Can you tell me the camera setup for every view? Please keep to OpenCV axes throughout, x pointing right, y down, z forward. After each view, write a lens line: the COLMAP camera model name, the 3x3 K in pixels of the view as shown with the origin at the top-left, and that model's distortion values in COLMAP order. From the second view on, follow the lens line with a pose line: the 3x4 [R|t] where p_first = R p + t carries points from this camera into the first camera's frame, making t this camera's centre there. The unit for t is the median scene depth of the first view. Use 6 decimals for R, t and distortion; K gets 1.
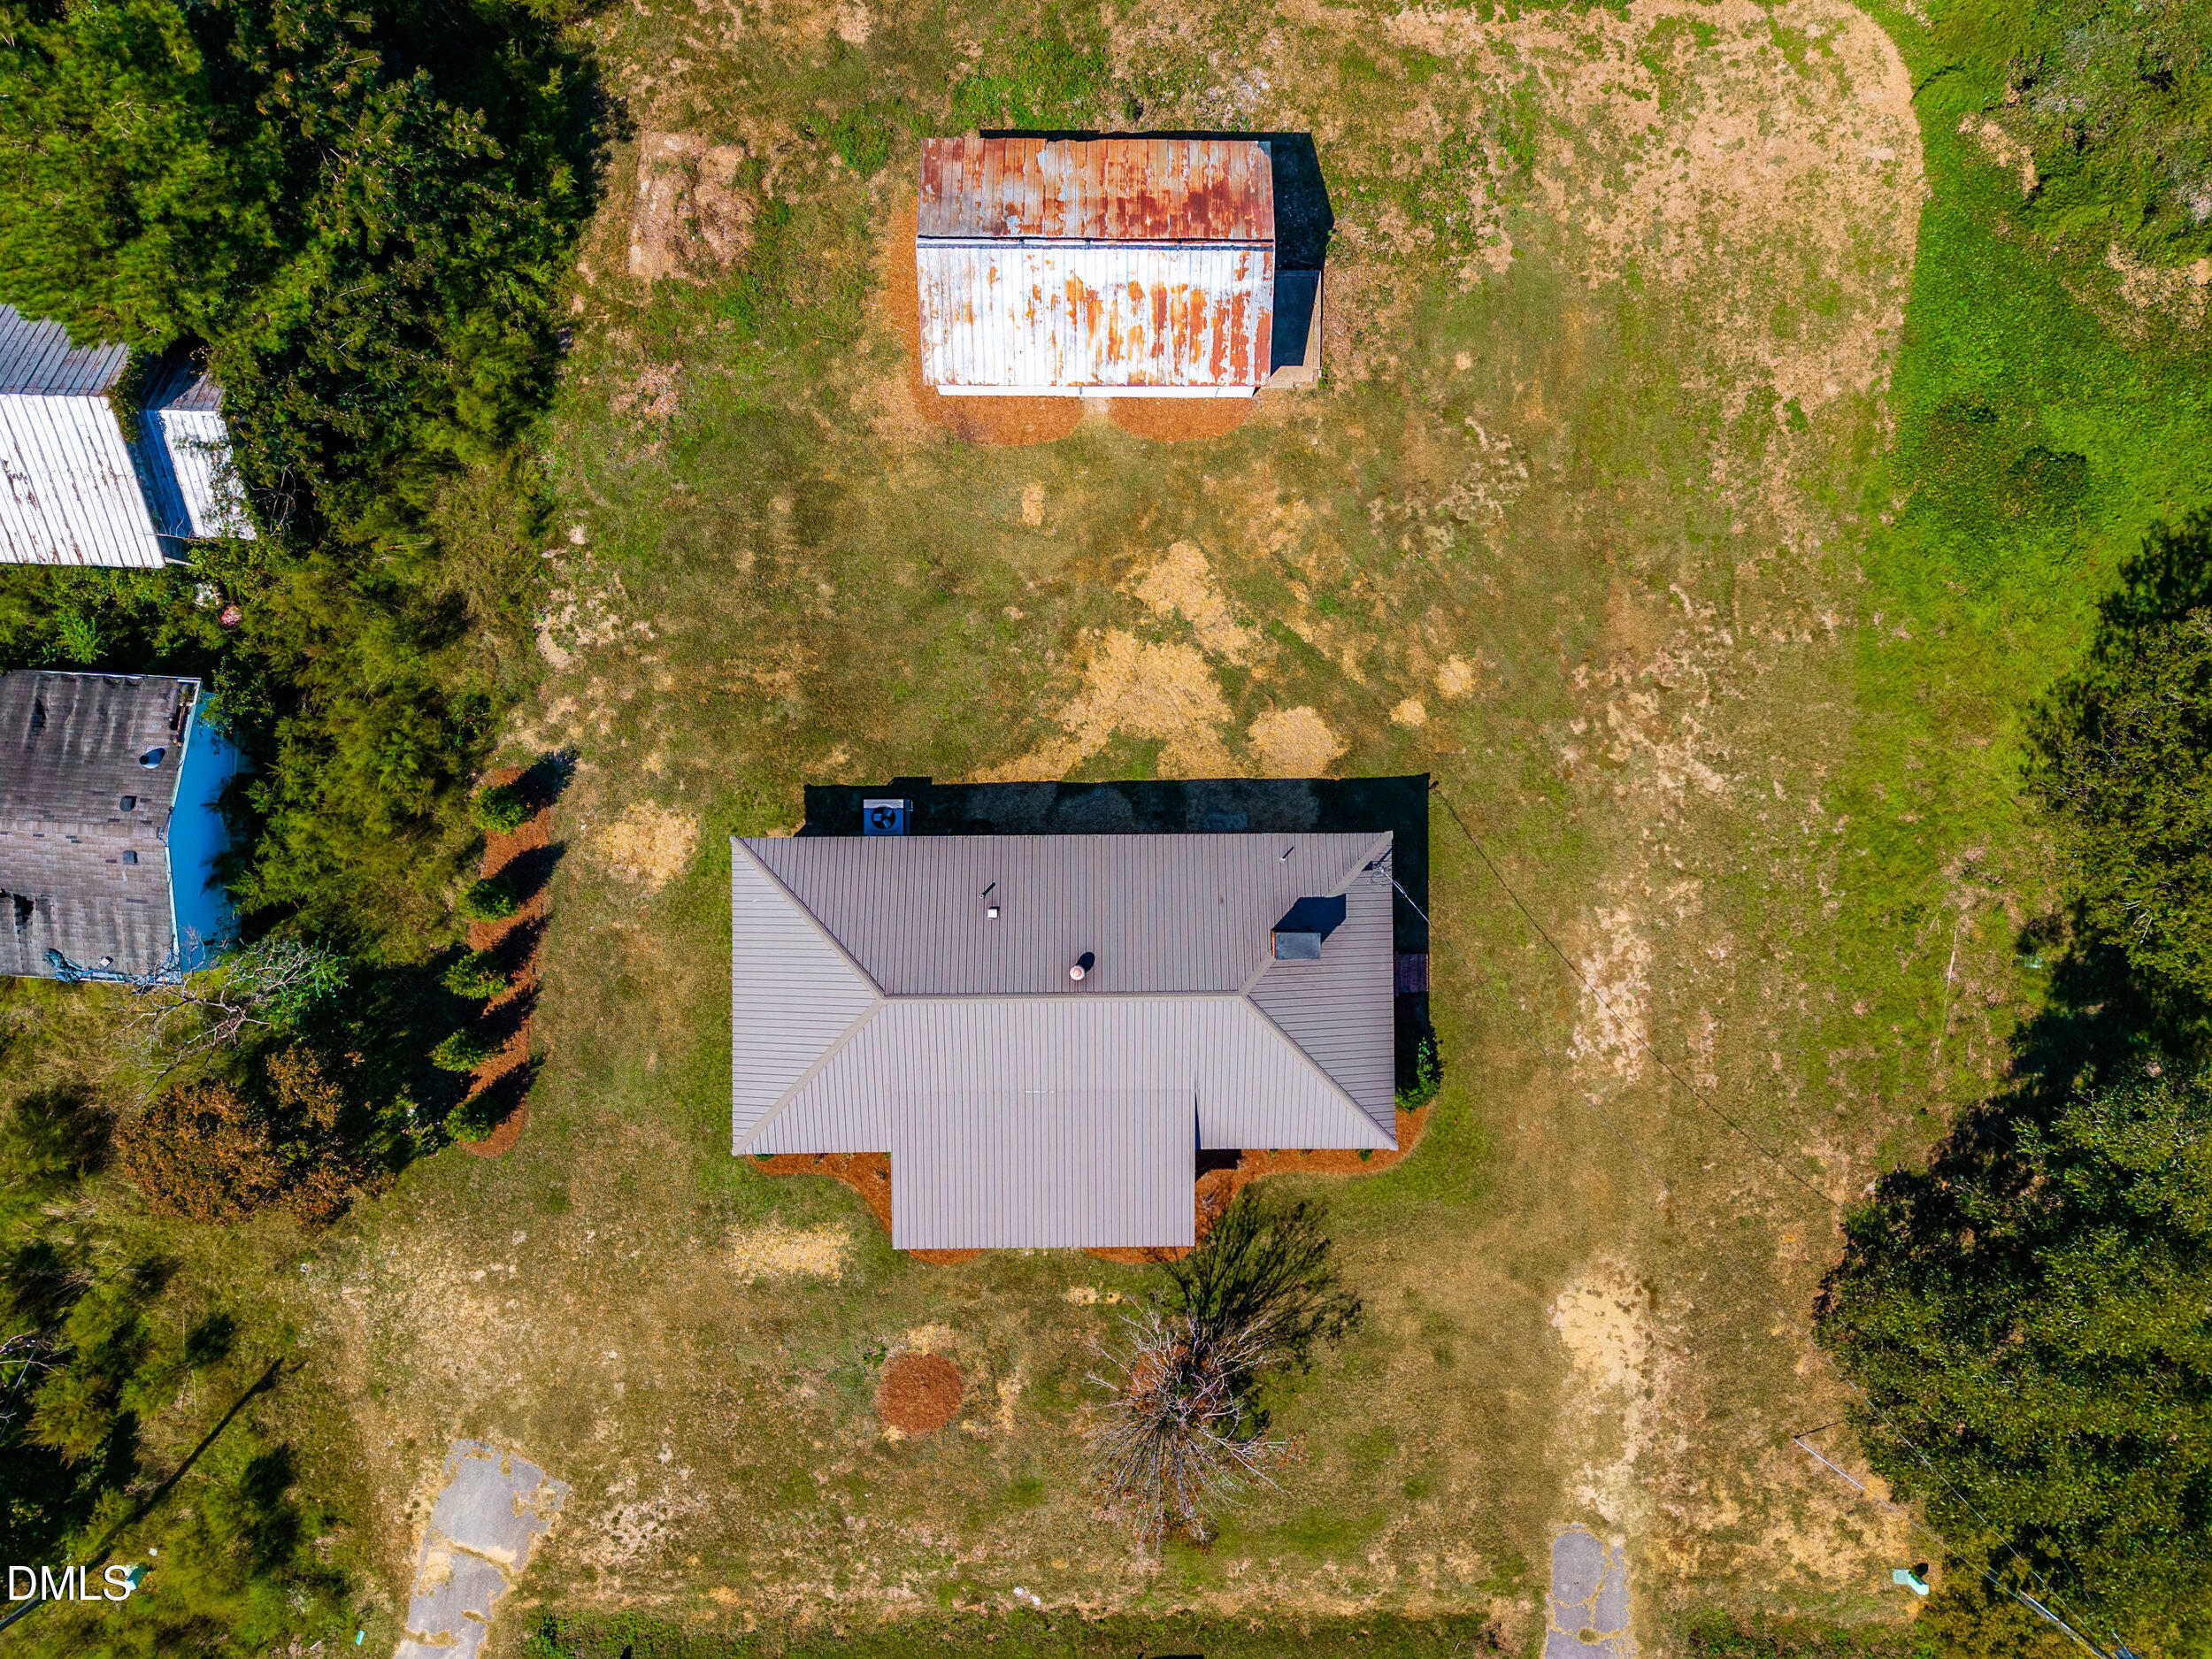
lens RADIAL K [[1479.3, 0, 1106.9], [0, 1479.3, 832.7], [0, 0, 1]] dist [0.033346, -0.035621]
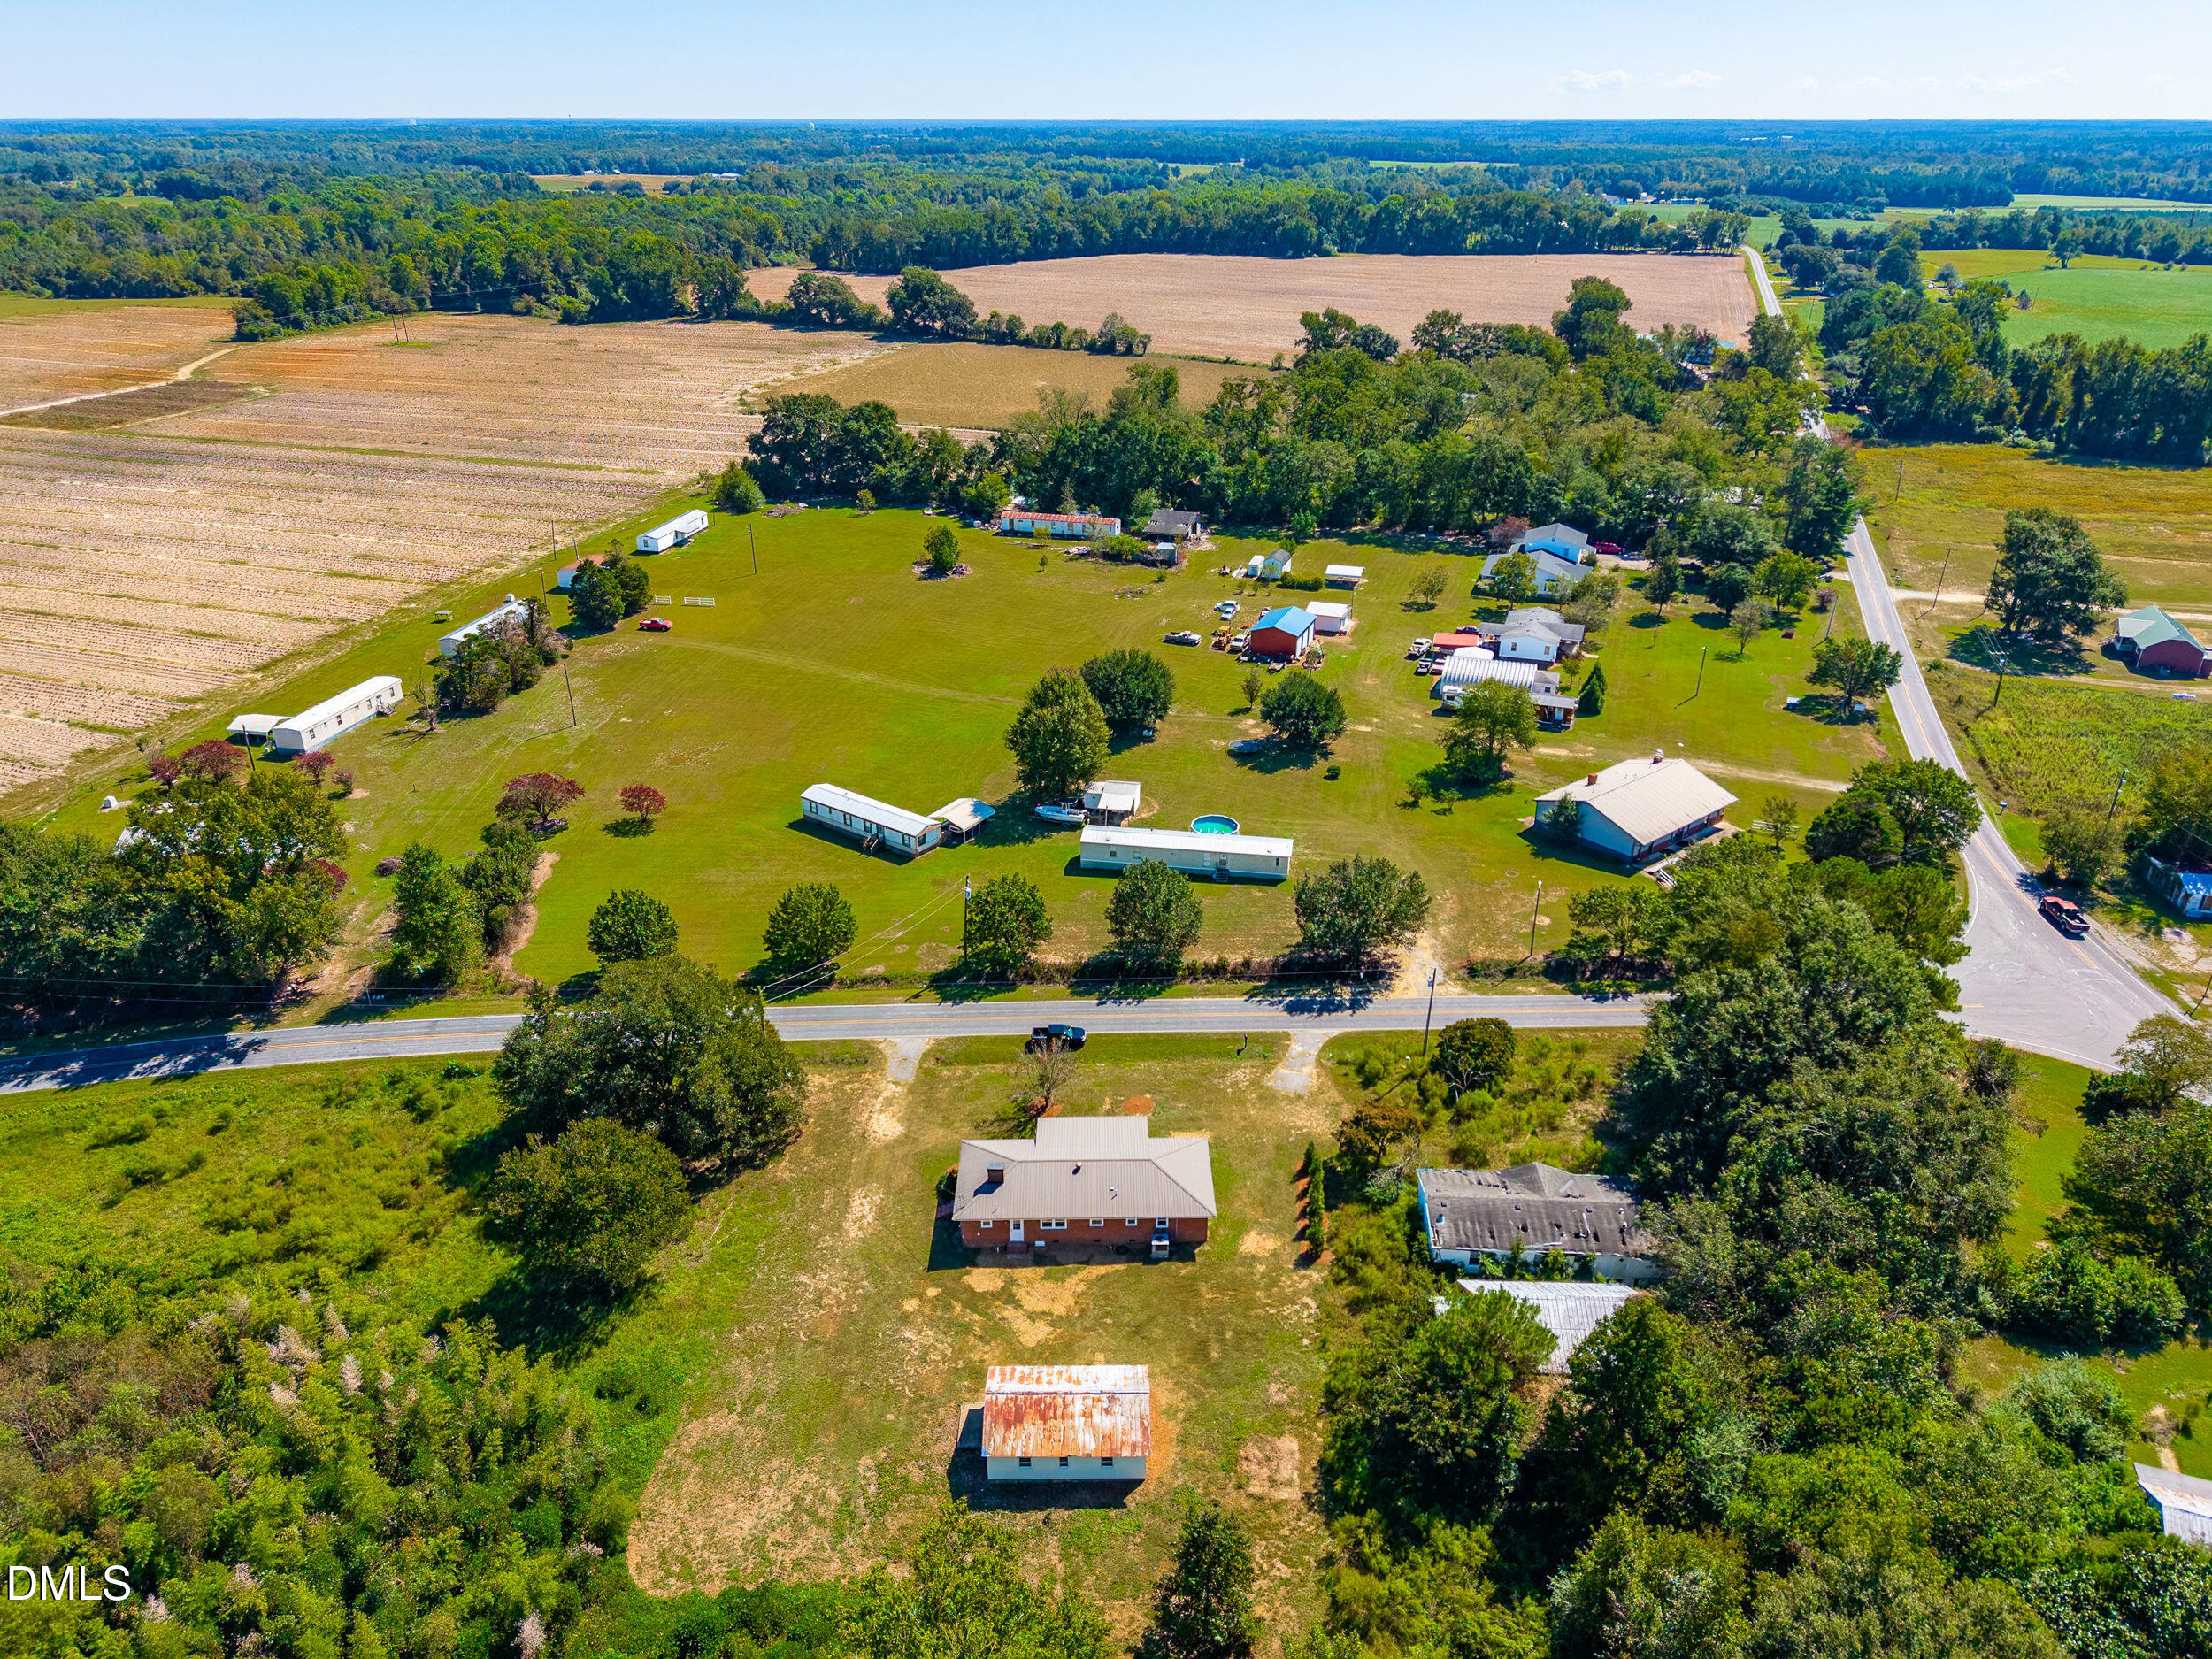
lens RADIAL K [[1479.3, 0, 1101.4], [0, 1479.3, 831.8], [0, 0, 1]] dist [0.033346, -0.035621]
pose [[-0.999985, 0.004806, -0.002479, -0.051810], [-0.004316, -0.433139, 0.901317, -1.848518], [0.003258, 0.901314, 0.433154, -0.631287]]
